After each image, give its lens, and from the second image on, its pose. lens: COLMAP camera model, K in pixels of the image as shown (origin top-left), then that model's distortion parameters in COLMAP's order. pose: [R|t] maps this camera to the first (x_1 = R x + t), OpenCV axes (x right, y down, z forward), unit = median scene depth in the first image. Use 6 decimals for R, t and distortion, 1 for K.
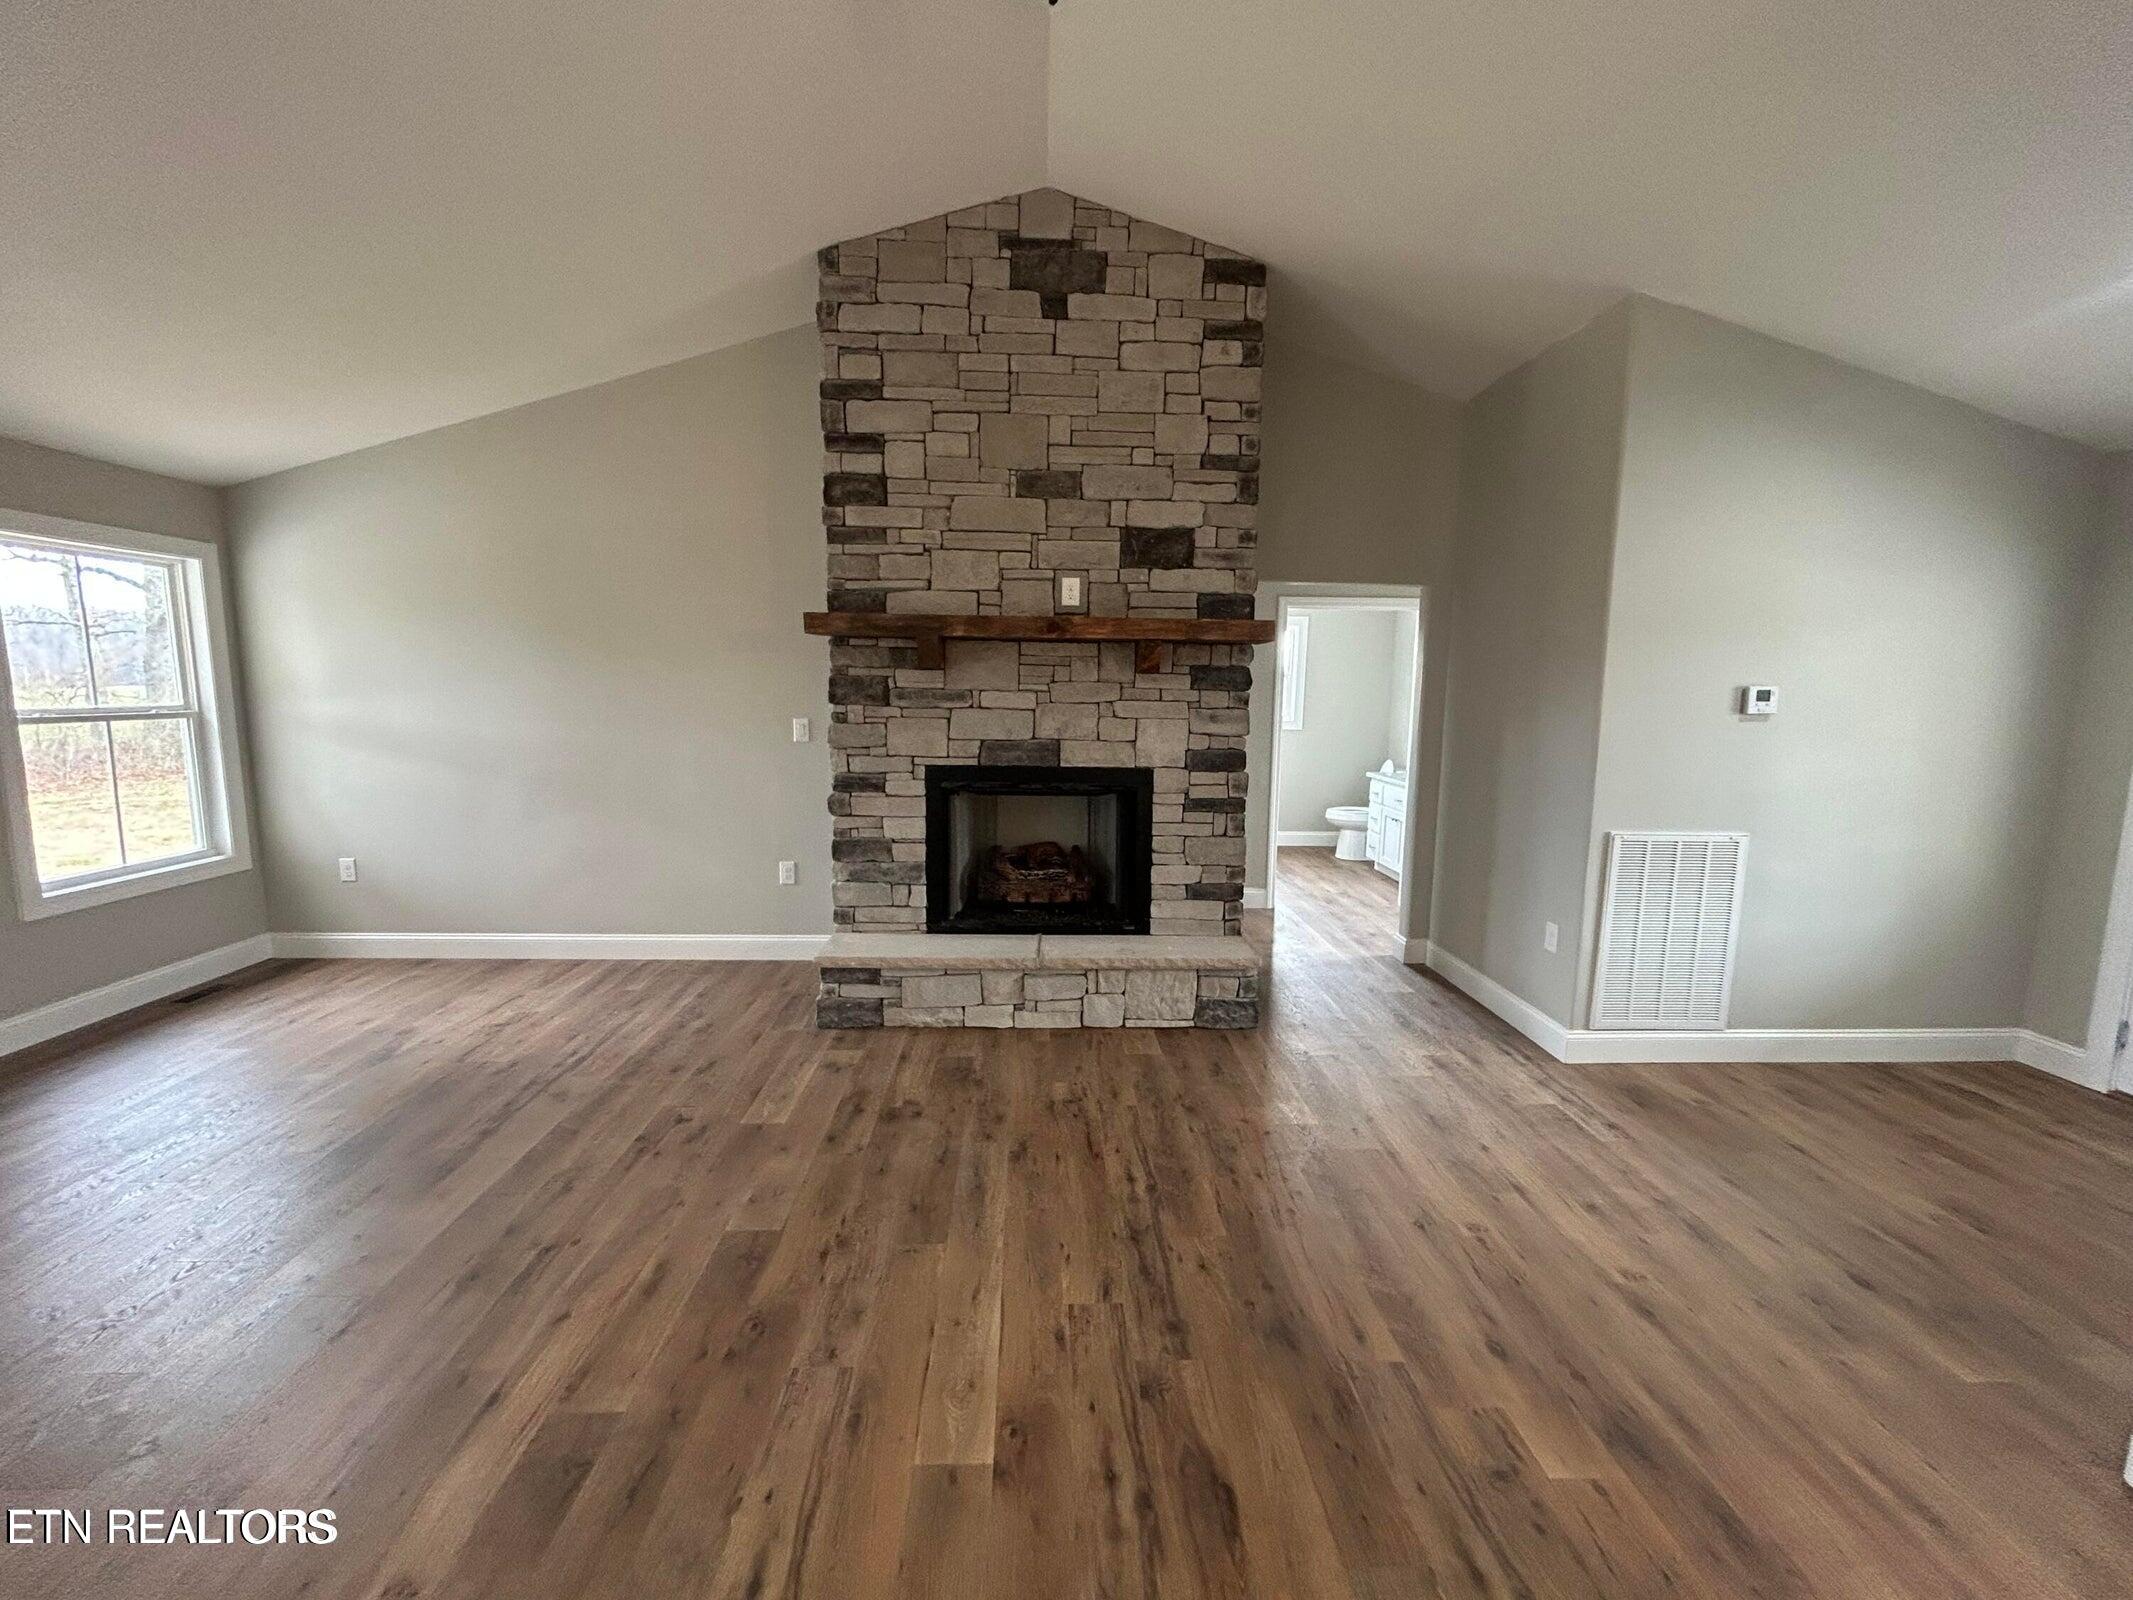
lens RADIAL K [[879.5, 0, 1082.0], [0, 879.5, 797.0], [0, 0, 1]] dist [-0.000340, -0.000113]
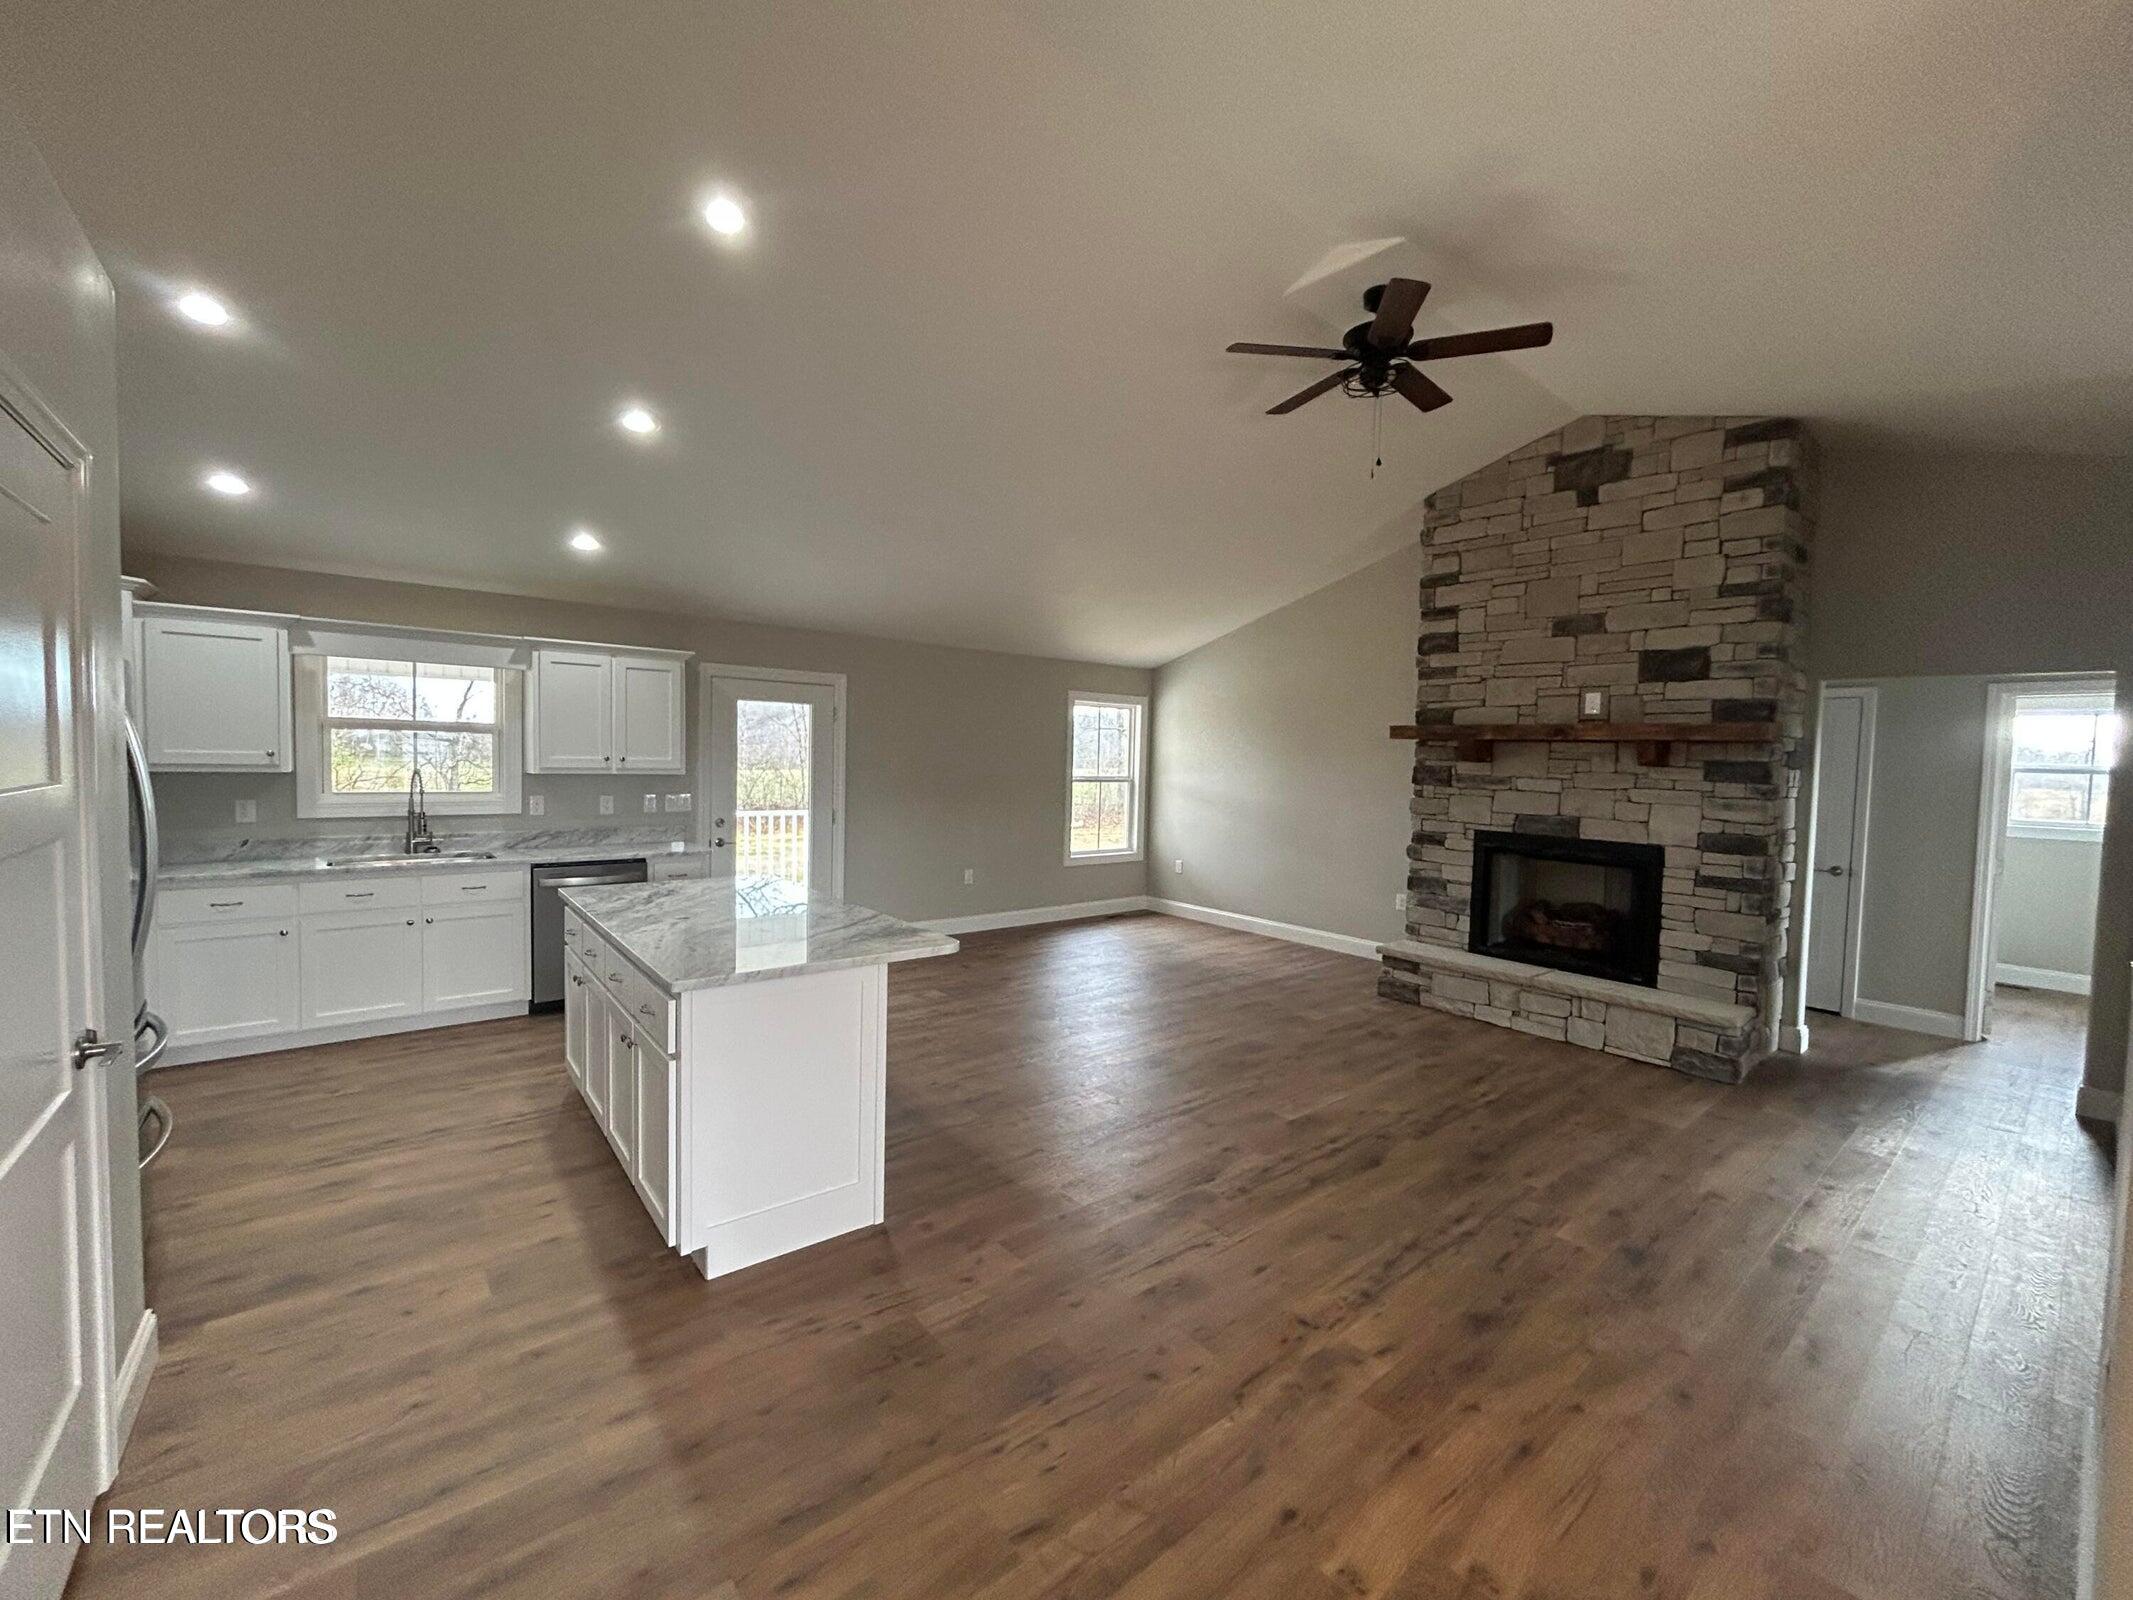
lens RADIAL K [[879.5, 0, 1082.0], [0, 879.5, 785.9], [0, 0, 1]] dist [-0.000340, -0.000113]
pose [[0.626633, 0.030979, -0.778698, 0.530263], [-0.118703, 0.991345, -0.056084, 0.048377], [0.770221, 0.127579, 0.624887, -0.373717]]
